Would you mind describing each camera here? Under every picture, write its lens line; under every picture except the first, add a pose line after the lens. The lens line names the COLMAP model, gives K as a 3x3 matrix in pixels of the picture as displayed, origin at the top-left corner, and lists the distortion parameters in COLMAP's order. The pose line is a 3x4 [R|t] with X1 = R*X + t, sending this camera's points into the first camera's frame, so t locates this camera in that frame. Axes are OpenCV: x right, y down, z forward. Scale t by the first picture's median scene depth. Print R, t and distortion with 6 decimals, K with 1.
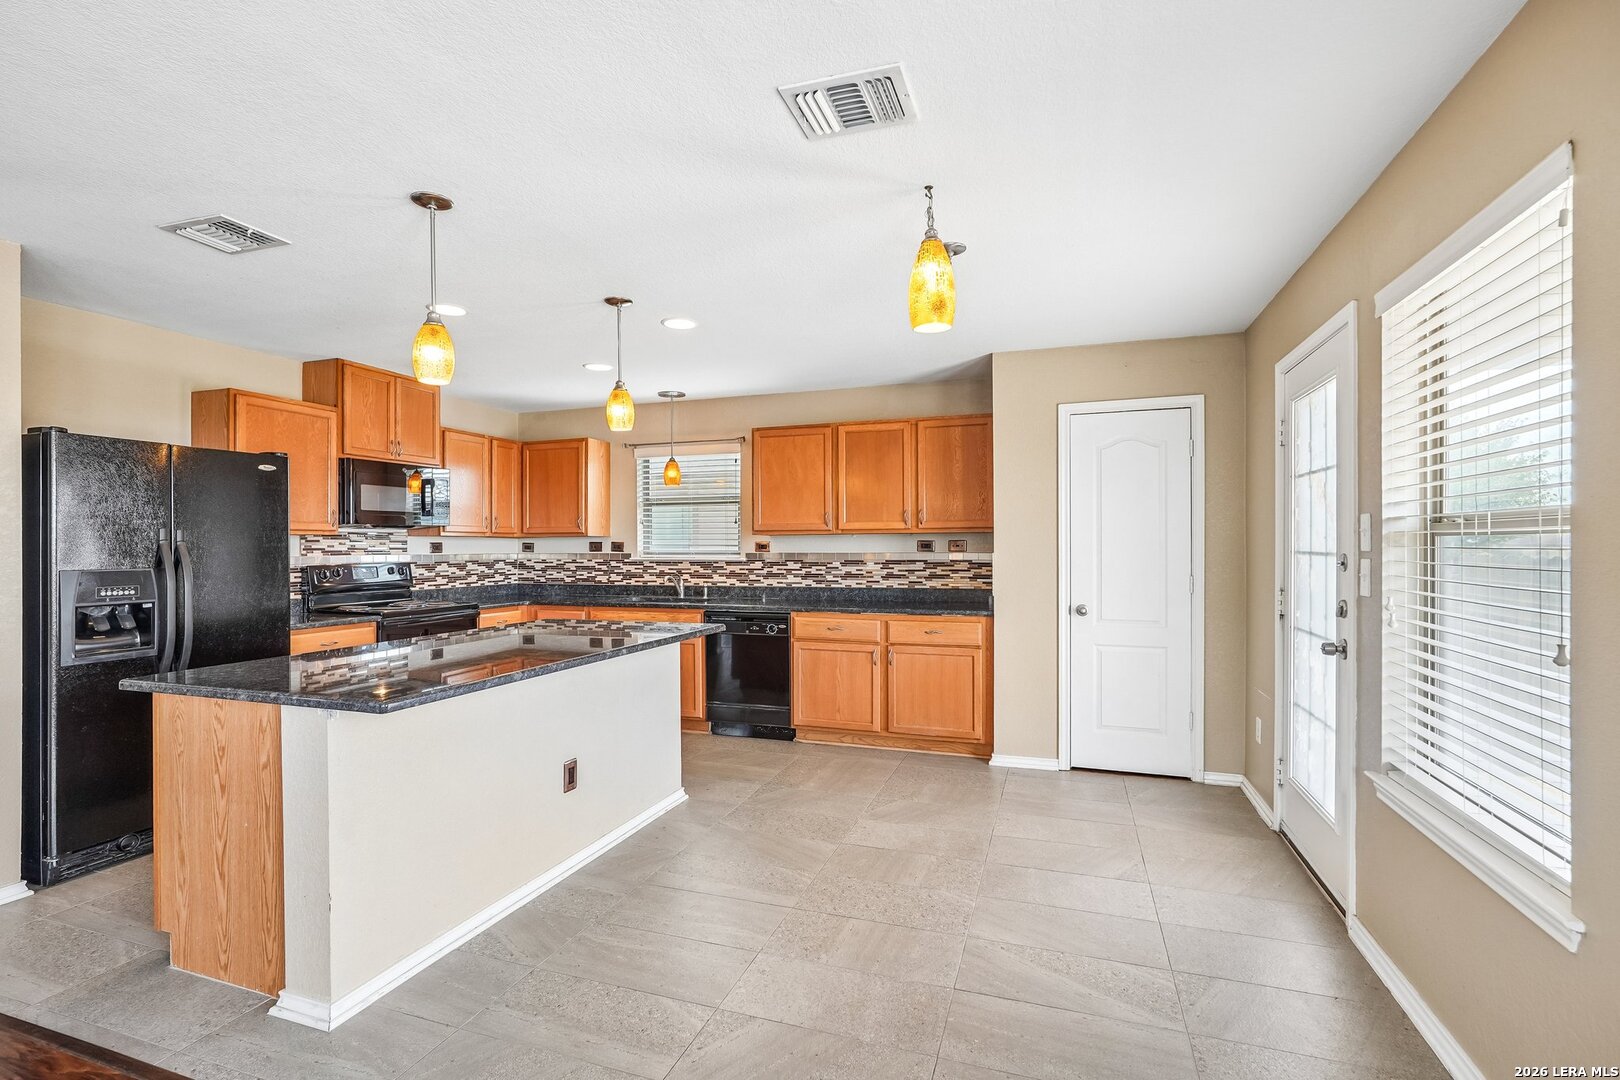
lens RADIAL K [[727.1, 0, 831.8], [0, 727.1, 540.2], [0, 0, 1]] dist [-0.038149, 0.022104]
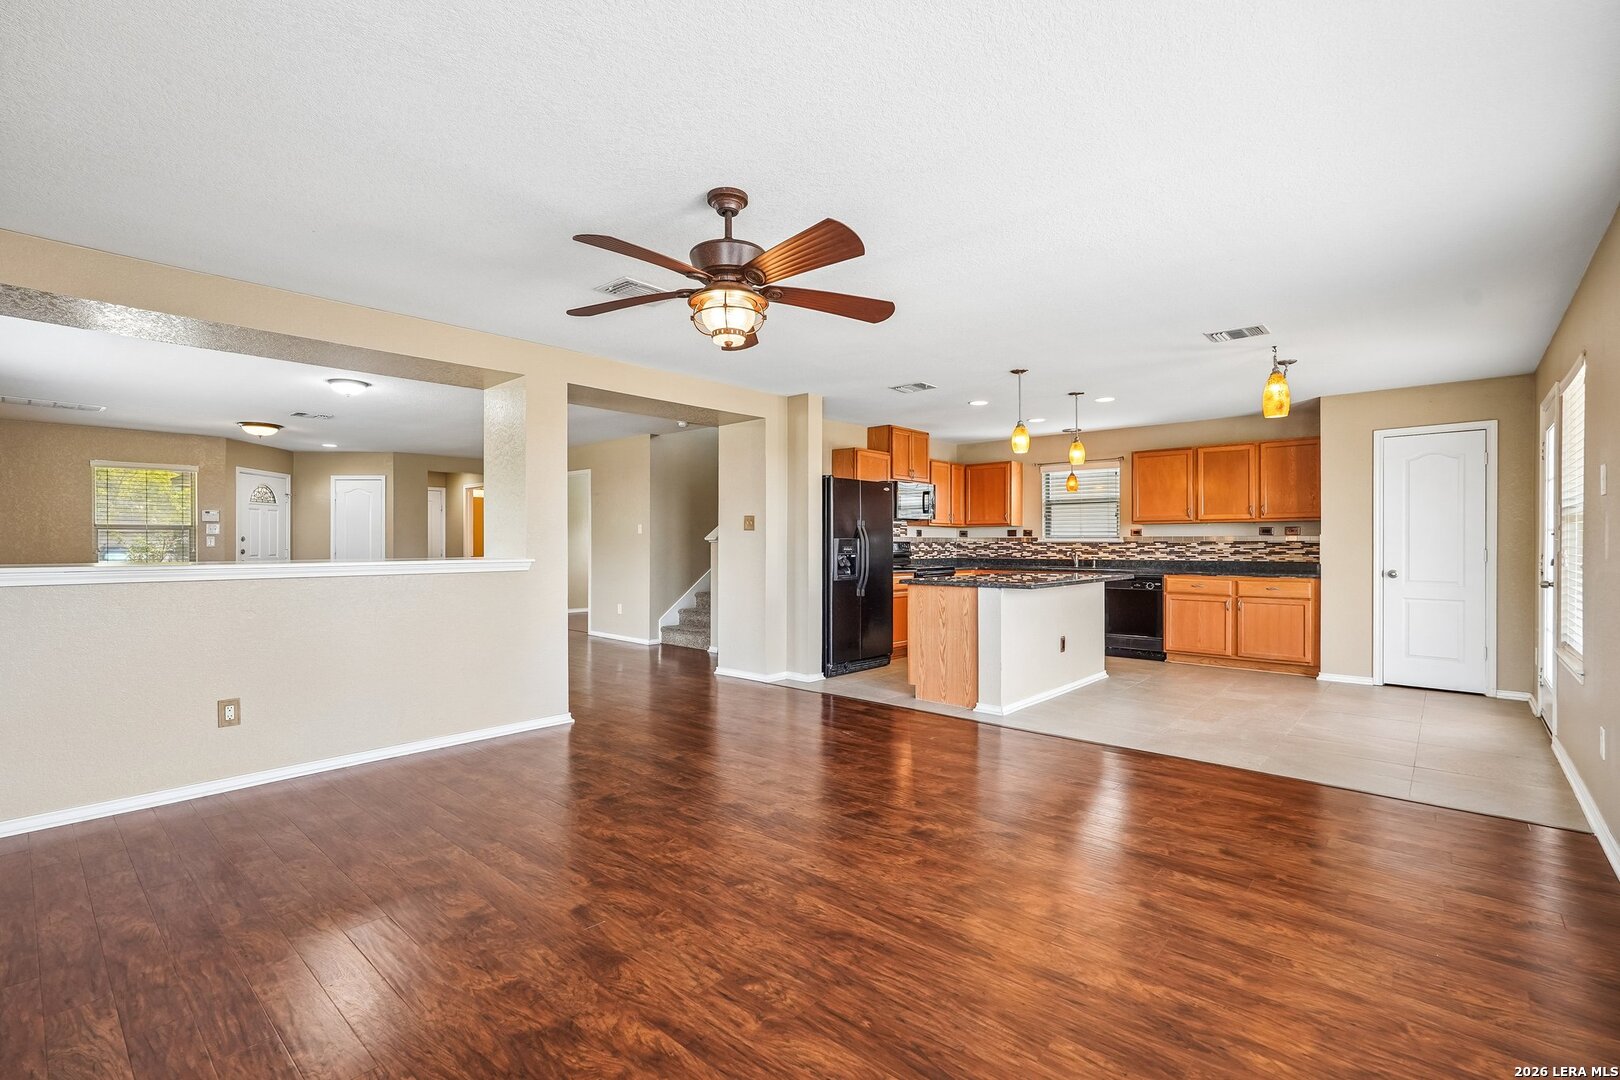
lens RADIAL K [[727.1, 0, 831.8], [0, 727.1, 540.2], [0, 0, 1]] dist [-0.038149, 0.022104]
pose [[0.920326, 0.002908, -0.391141, -0.098621], [-0.001411, 0.999991, 0.004114, 0.020993], [0.391149, -0.003234, 0.920321, -0.600643]]
